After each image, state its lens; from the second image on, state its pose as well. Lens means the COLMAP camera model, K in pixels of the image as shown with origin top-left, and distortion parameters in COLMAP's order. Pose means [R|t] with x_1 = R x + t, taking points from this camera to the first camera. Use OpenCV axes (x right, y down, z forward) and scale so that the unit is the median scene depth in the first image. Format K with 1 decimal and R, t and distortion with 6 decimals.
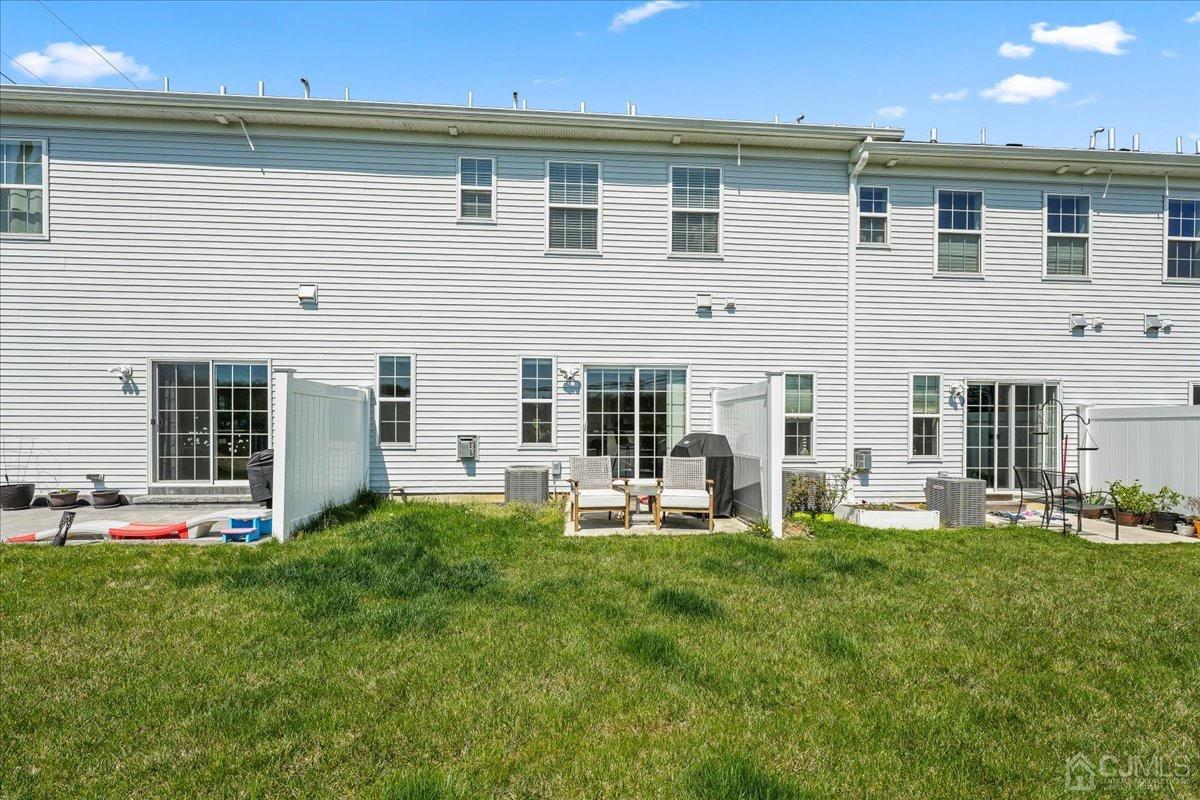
lens RADIAL K [[466.5, 0, 587.5], [0, 466.5, 396.4], [0, 0, 1]] dist [-0.002698, 0.000307]
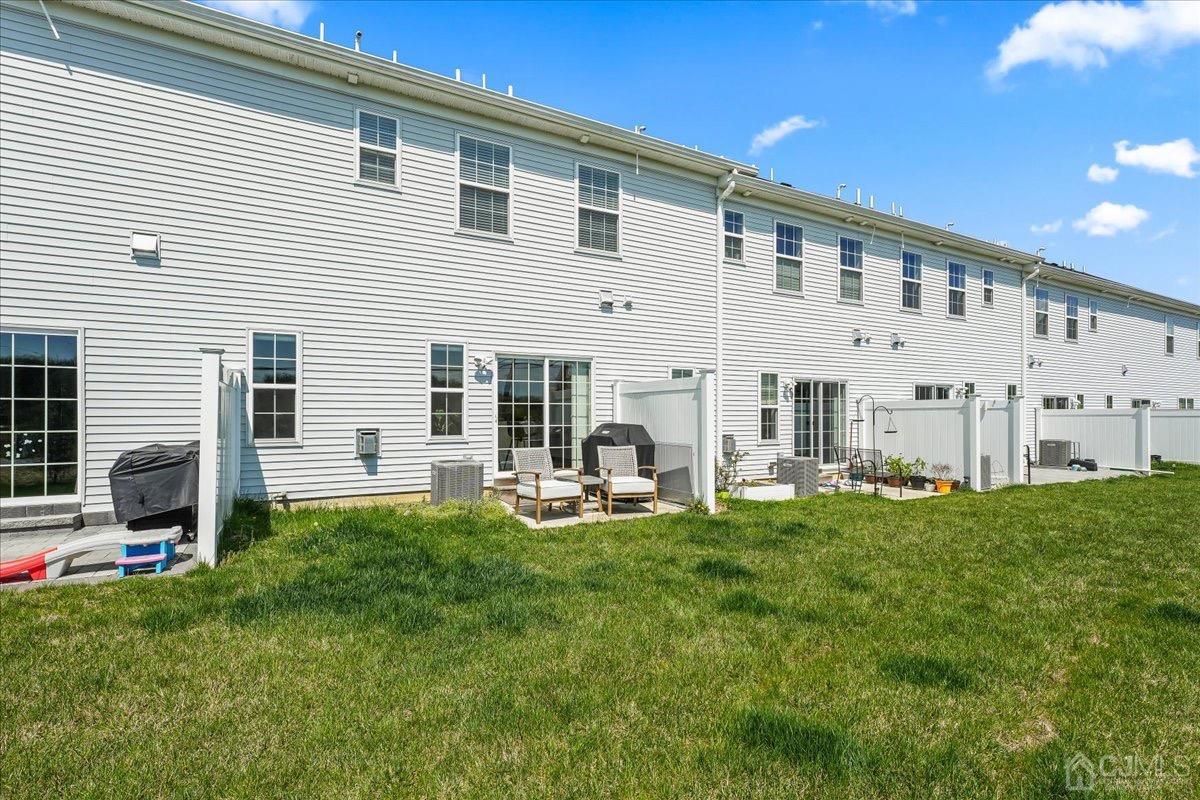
lens RADIAL K [[484.3, 0, 602.0], [0, 484.3, 378.3], [0, 0, 1]] dist [-0.001565, -0.000231]
pose [[0.928067, 0.023209, 0.371690, -0.177808], [-0.018272, 0.999692, -0.016799, -0.003447], [-0.371965, 0.008799, 0.928205, -0.006565]]
